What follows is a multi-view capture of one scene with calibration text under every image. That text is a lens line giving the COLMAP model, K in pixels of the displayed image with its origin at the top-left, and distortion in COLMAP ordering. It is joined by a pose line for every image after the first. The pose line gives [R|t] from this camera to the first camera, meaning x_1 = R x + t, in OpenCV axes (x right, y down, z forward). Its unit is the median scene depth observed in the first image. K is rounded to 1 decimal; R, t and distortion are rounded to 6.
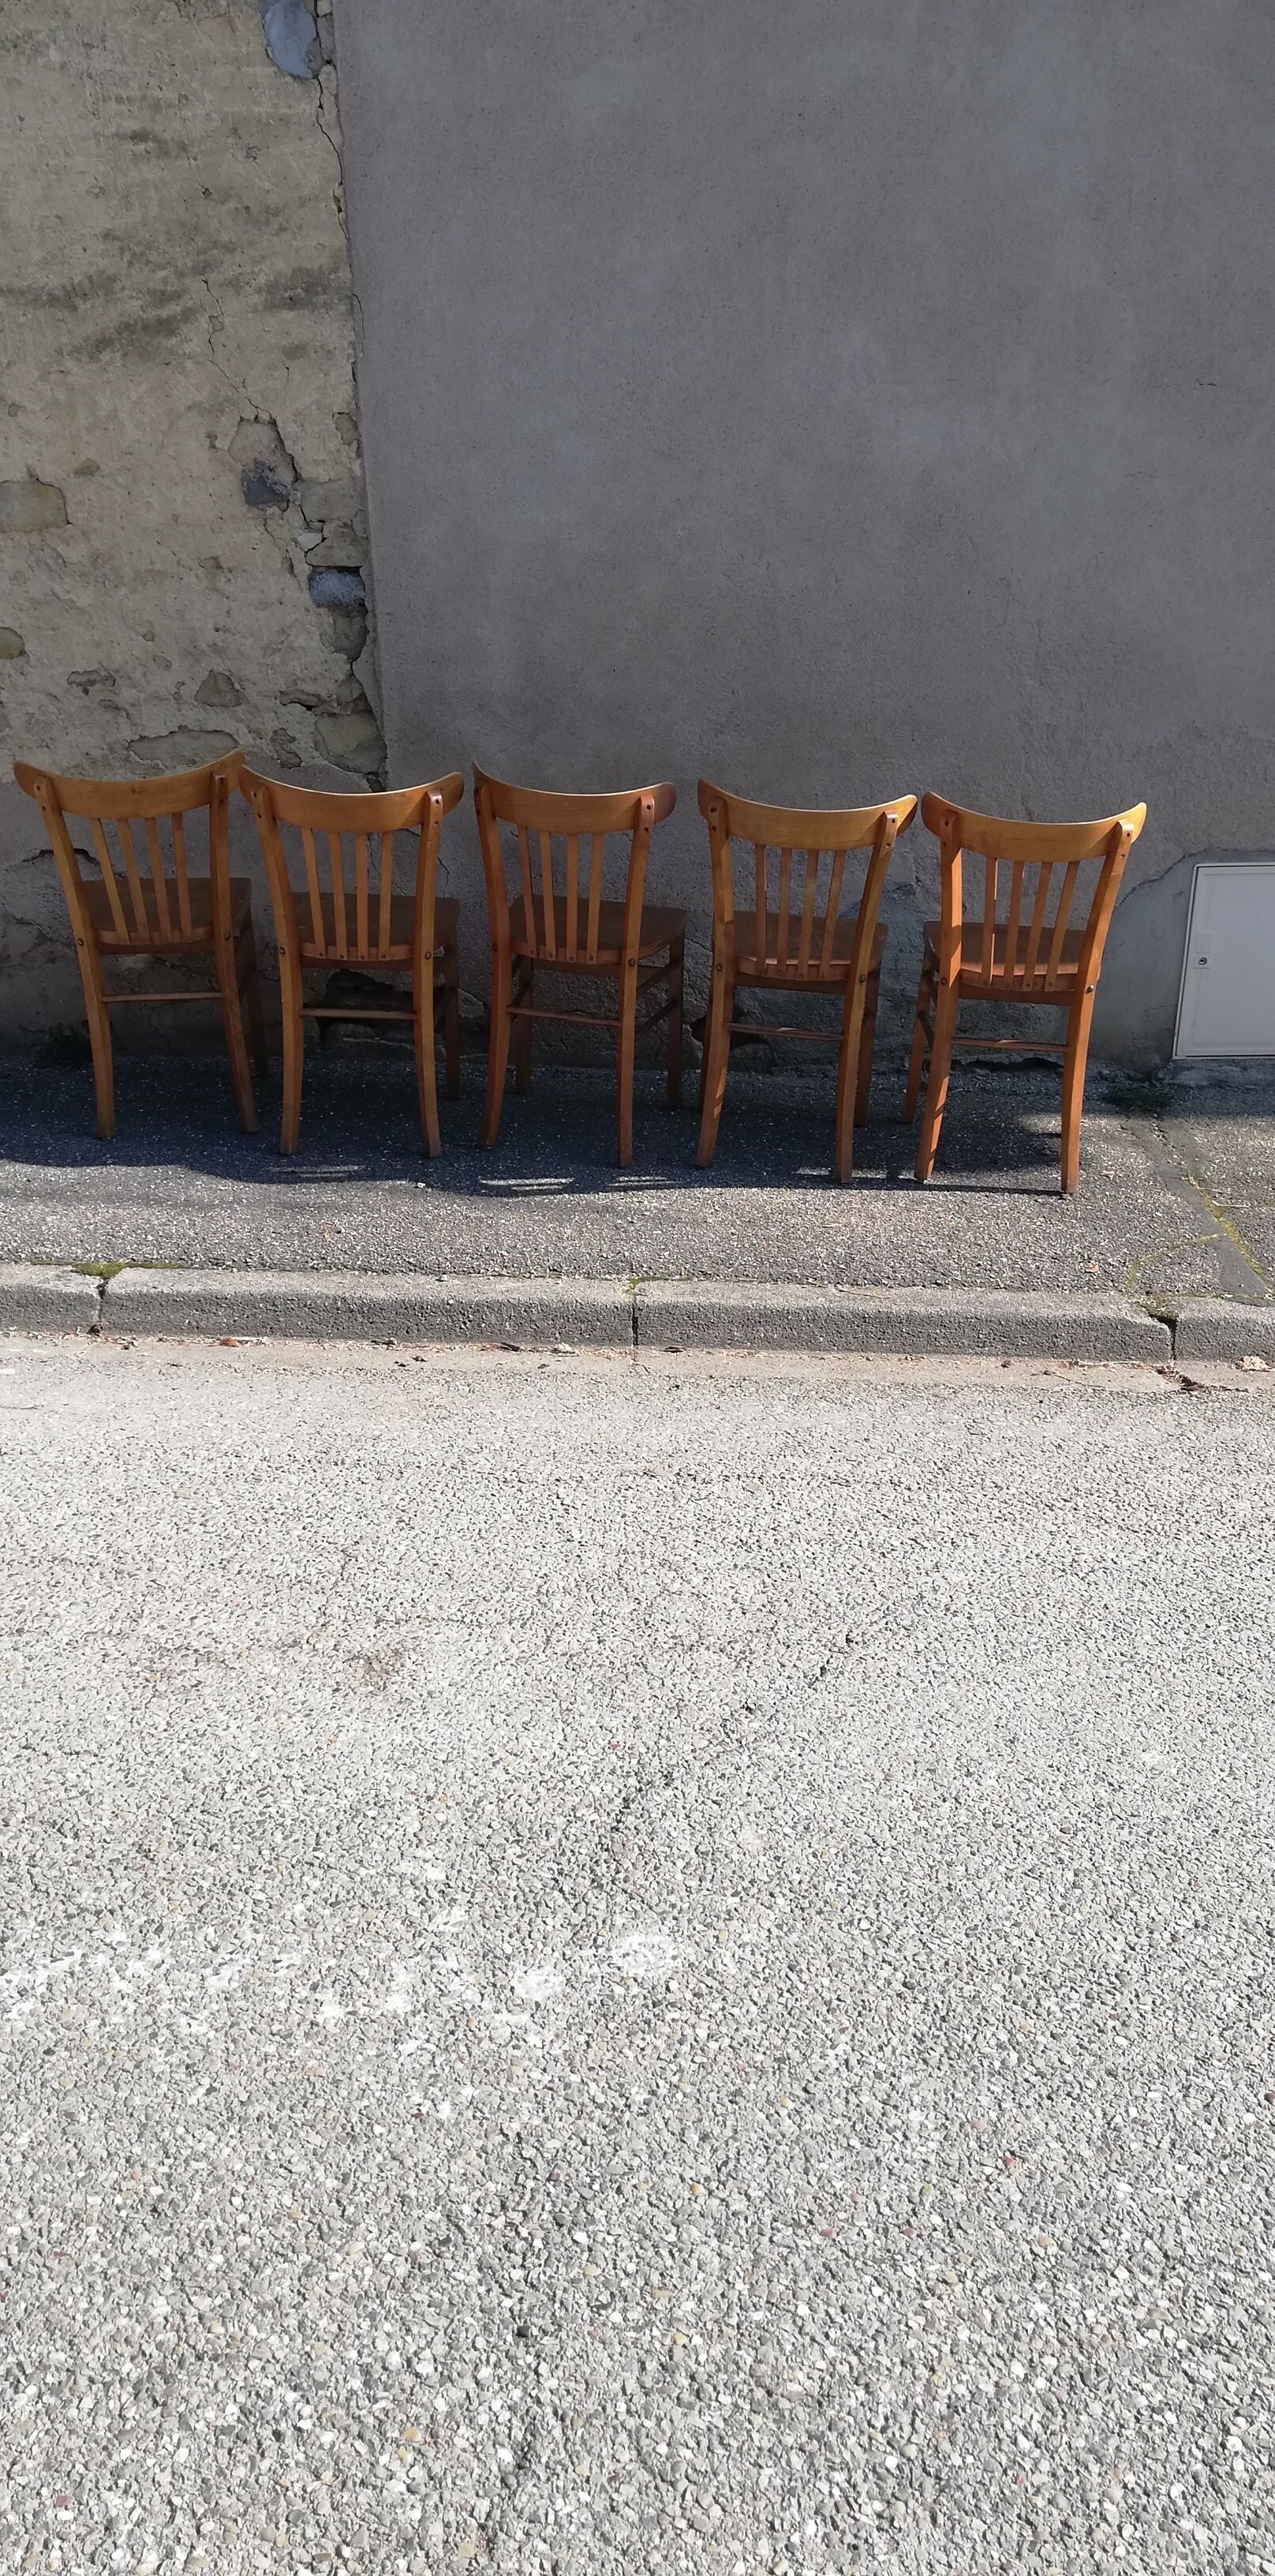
lens RADIAL K [[2020.5, 0, 641.3], [0, 2020.5, 1278.2], [0, 0, 1]] dist [0.058316, -0.088300]
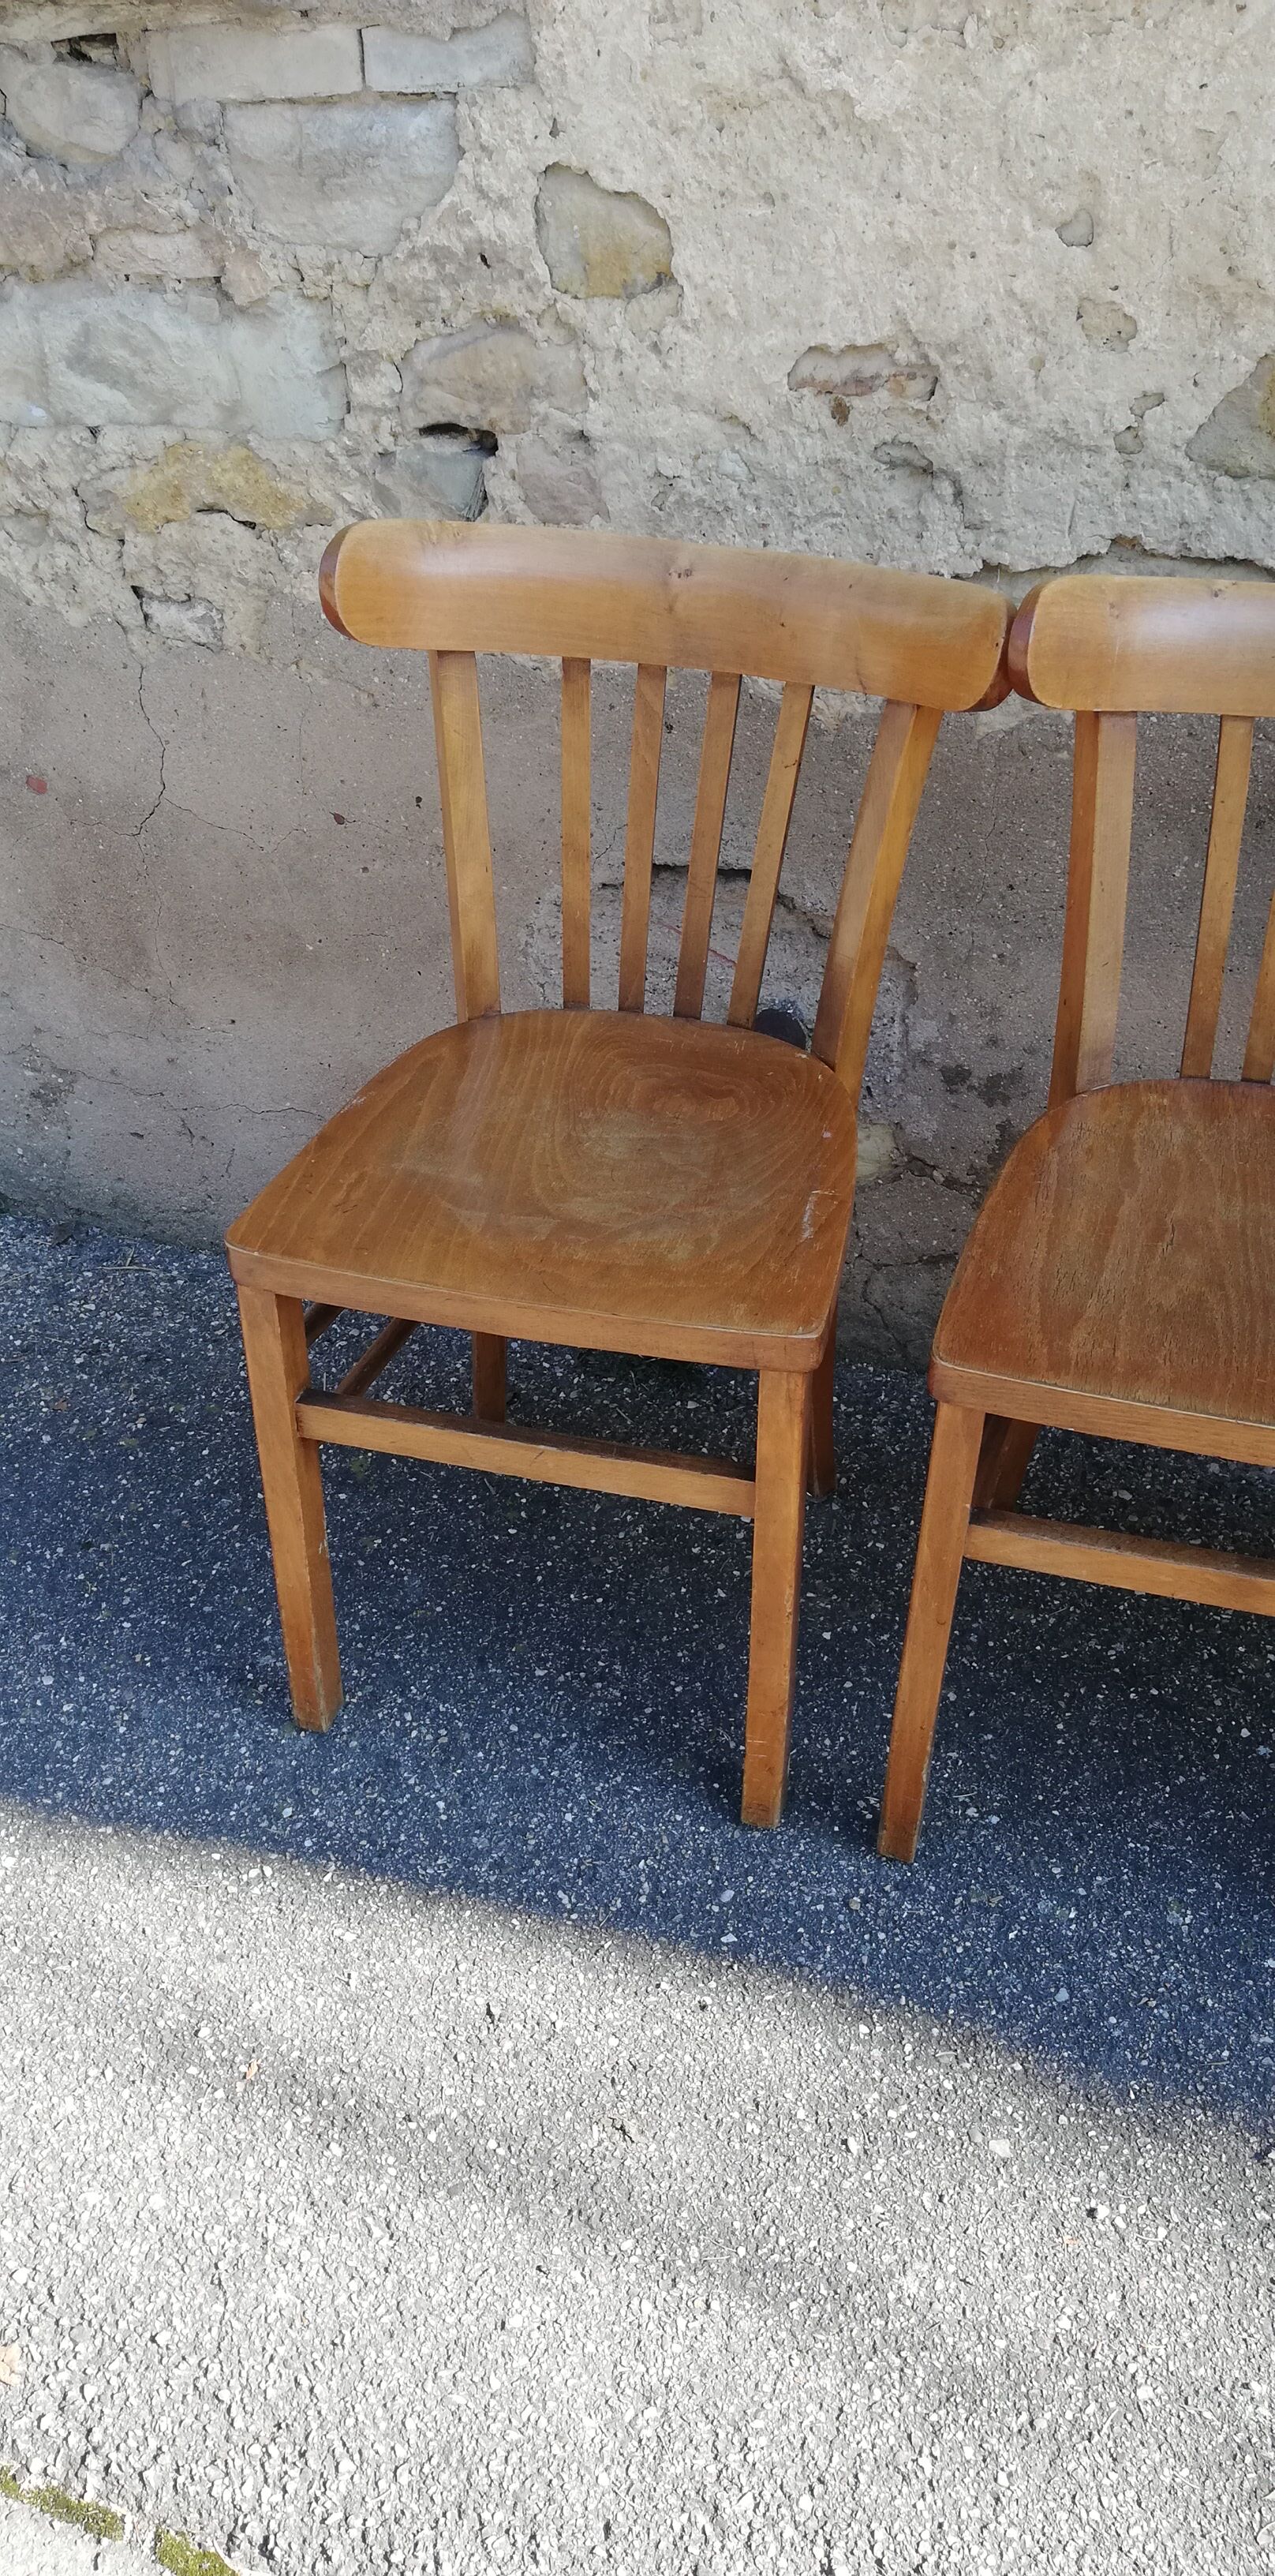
lens RADIAL K [[2020.5, 0, 607.1], [0, 2020.5, 1315.6], [0, 0, 1]] dist [0.058316, -0.088300]
pose [[0.948995, 0.162820, -0.269995, -0.239218], [-0.108939, 0.972929, 0.203817, -0.255106], [0.295872, -0.164008, 0.941043, 0.801691]]
